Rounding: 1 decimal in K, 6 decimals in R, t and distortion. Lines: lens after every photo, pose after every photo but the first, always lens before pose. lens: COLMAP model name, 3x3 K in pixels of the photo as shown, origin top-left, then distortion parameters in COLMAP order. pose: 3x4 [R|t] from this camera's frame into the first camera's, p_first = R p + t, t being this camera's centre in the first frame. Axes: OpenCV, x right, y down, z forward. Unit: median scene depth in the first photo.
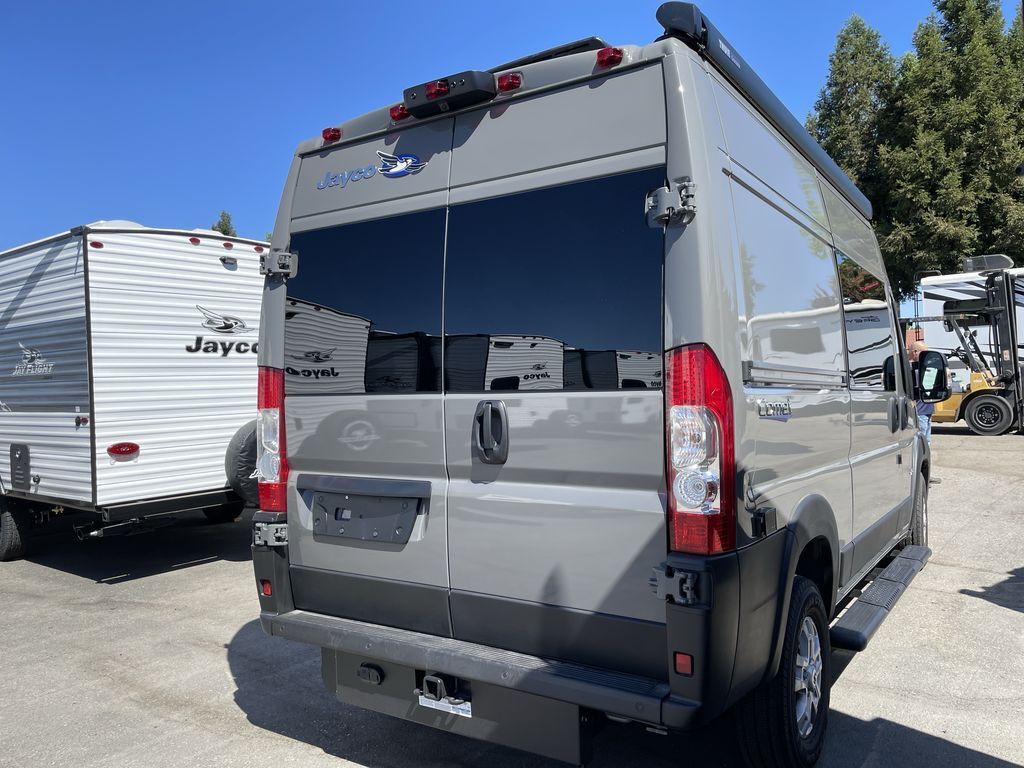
lens RADIAL K [[781.9, 0, 518.0], [0, 781.9, 375.4], [0, 0, 1]] dist [0.025218, -0.001453]
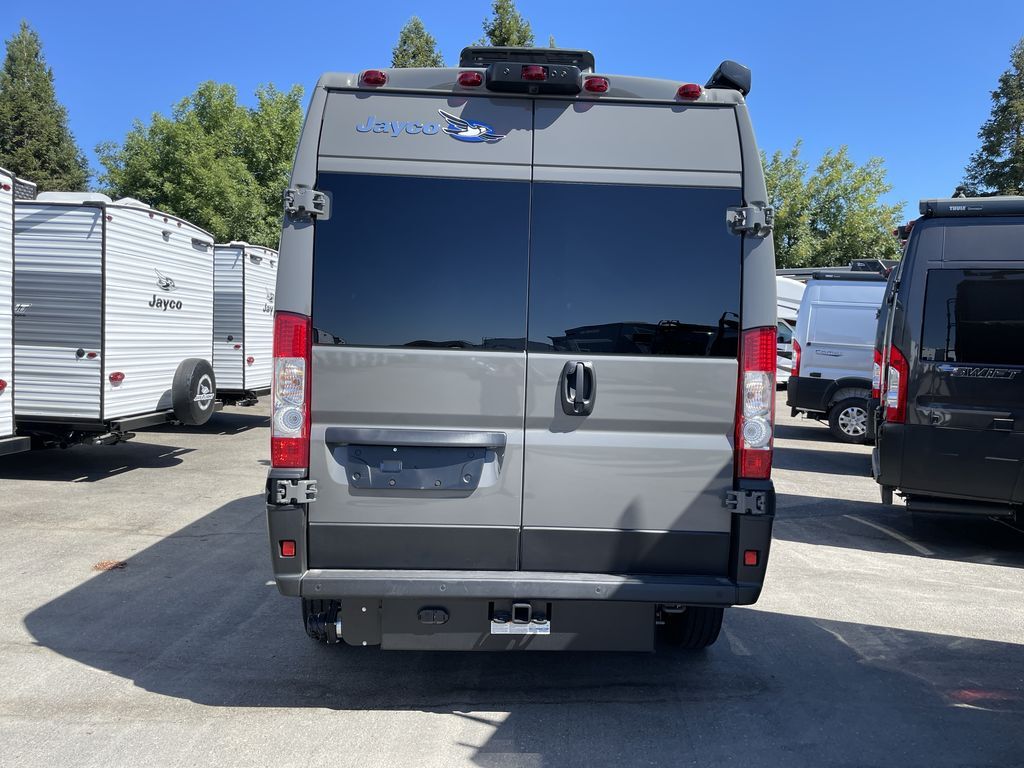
lens RADIAL K [[781.9, 0, 518.0], [0, 781.9, 375.4], [0, 0, 1]] dist [0.025218, -0.001453]
pose [[0.815742, 0.032183, 0.577520, -0.726569], [-0.057615, 0.998006, 0.025765, 0.027451], [-0.575540, -0.054291, 0.815970, 0.100598]]
